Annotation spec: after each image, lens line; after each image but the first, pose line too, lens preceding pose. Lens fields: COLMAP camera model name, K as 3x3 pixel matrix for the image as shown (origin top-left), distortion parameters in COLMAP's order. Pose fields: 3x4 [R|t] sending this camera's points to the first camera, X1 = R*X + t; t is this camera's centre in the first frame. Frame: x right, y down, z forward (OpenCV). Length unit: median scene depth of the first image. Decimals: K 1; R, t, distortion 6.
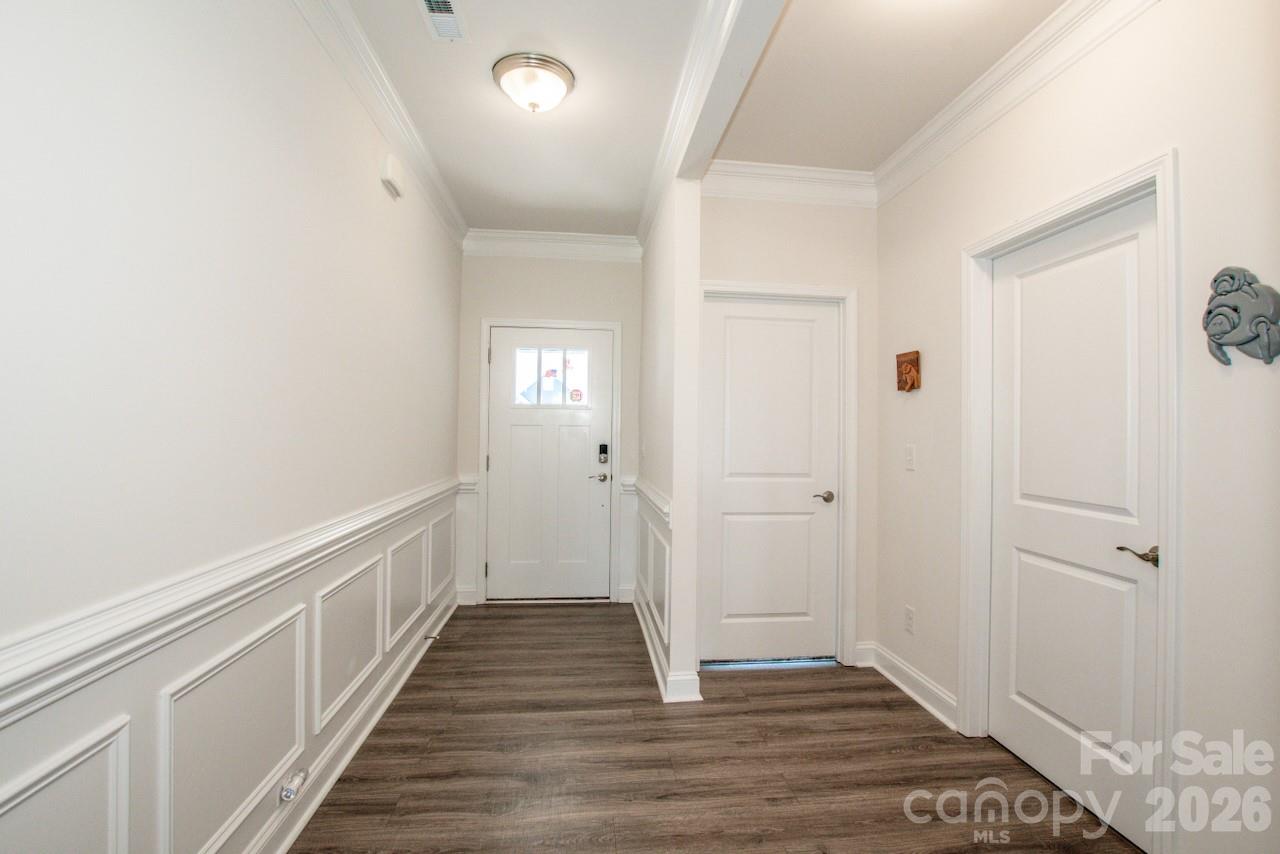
lens RADIAL K [[572.6, 0, 645.0], [0, 572.6, 420.3], [0, 0, 1]] dist [-0.034482, 0.005448]
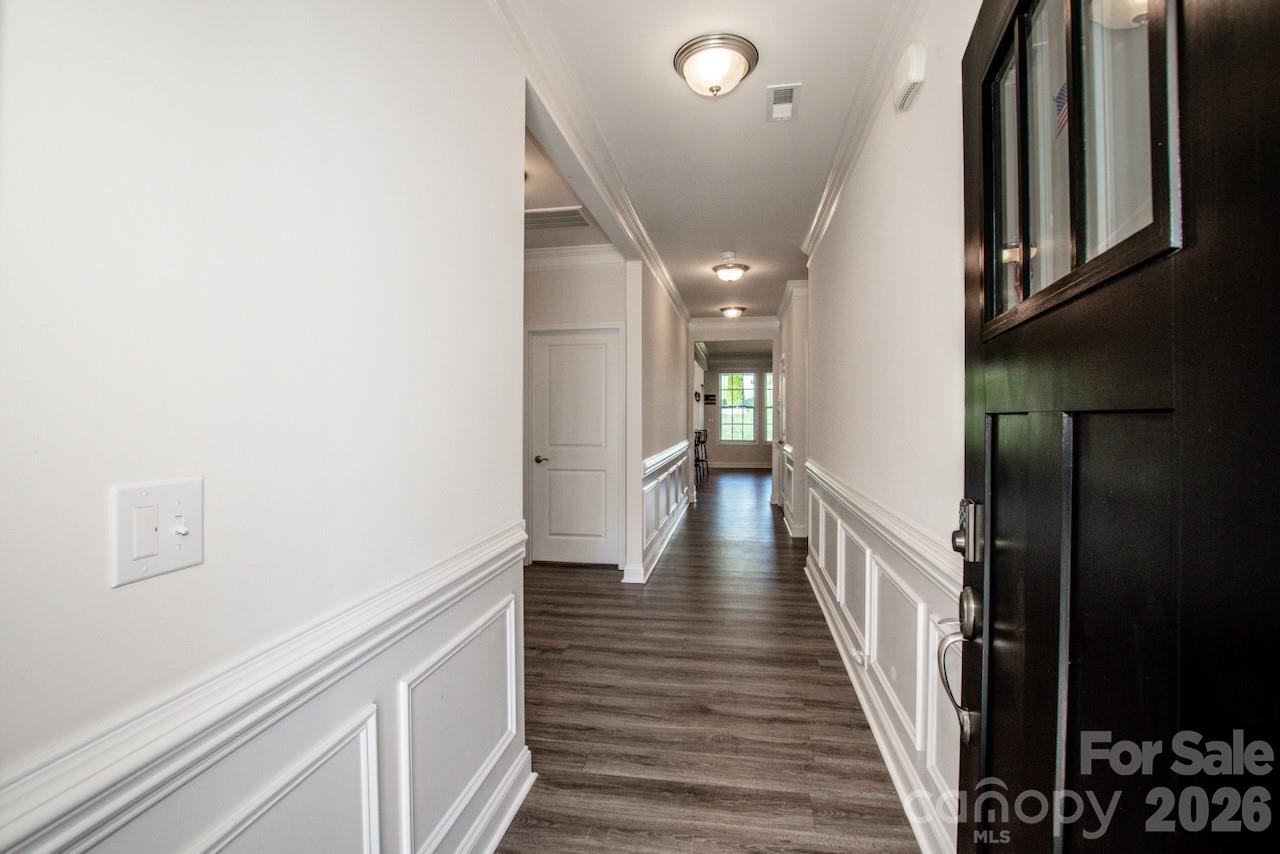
lens RADIAL K [[572.6, 0, 645.0], [0, 572.6, 420.3], [0, 0, 1]] dist [-0.034482, 0.005448]
pose [[-0.963202, -0.008102, 0.268656, -0.363027], [-0.010067, 0.999932, -0.005939, 0.019903], [-0.268589, -0.008425, -0.963218, 1.996000]]
